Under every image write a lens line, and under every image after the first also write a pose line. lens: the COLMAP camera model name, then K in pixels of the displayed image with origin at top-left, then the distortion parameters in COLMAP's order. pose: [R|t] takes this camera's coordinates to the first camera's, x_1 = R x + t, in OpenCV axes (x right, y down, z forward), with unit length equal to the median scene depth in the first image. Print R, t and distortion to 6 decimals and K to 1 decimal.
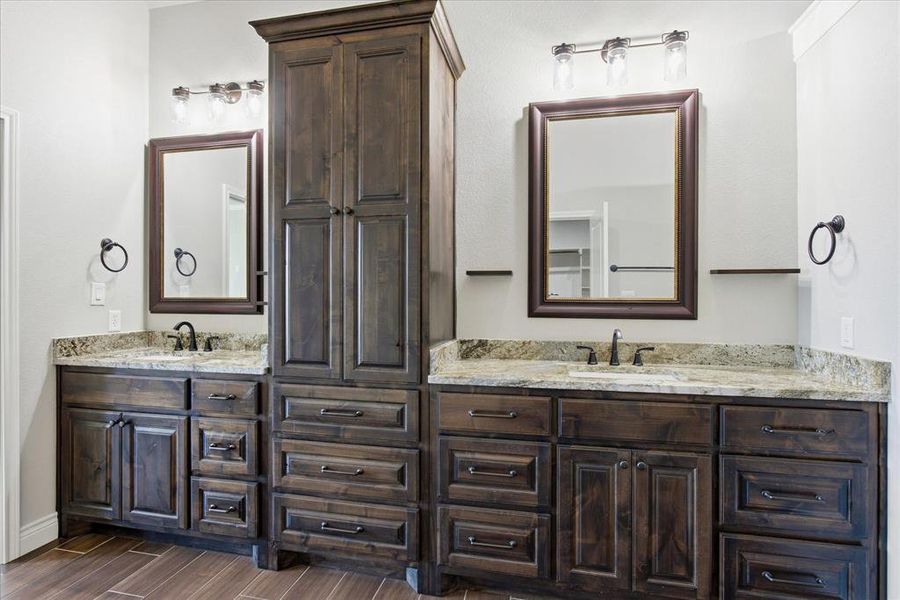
lens RADIAL K [[436.3, 0, 427.6], [0, 436.3, 296.6], [0, 0, 1]] dist [-0.016486, 0.002193]
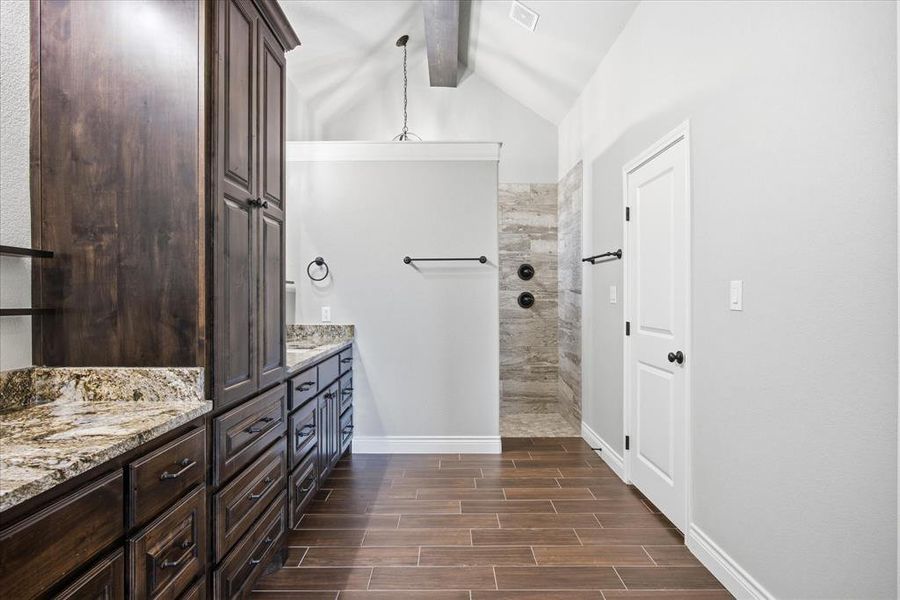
lens RADIAL K [[491.5, 0, 449.3], [0, 491.5, 300.8], [0, 0, 1]] dist [-0.000384, -0.000939]
pose [[-0.233826, -0.008533, 0.972241, -1.263847], [-0.004878, 0.999959, 0.007603, -0.003170], [-0.972266, -0.002965, -0.233858, 0.837359]]
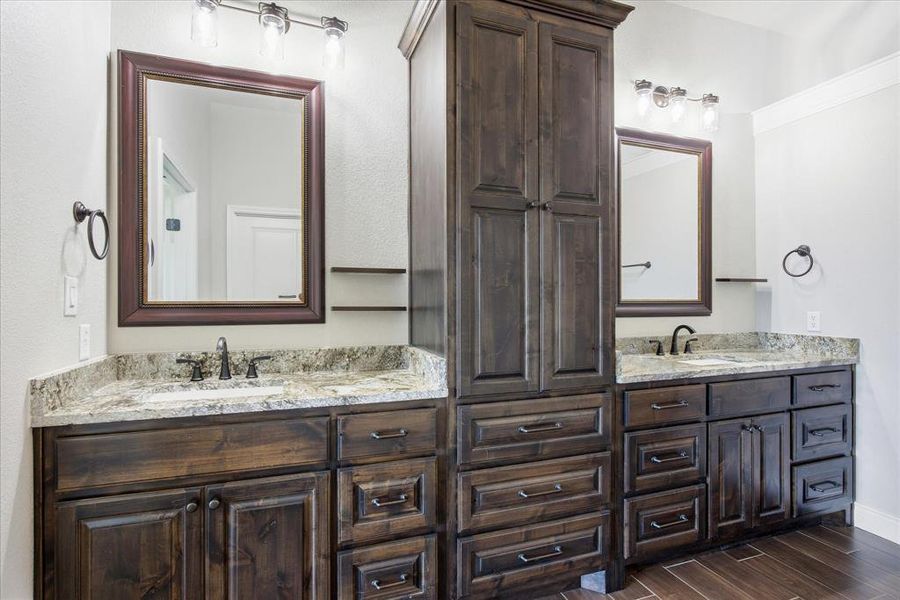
lens RADIAL K [[436.3, 0, 435.0], [0, 436.3, 299.4], [0, 0, 1]] dist [-0.016486, 0.002193]
pose [[0.854799, -0.003800, 0.518946, -0.837088], [0.003254, 0.999993, 0.001962, -0.002394], [-0.518950, 0.000011, 0.854805, 0.330585]]
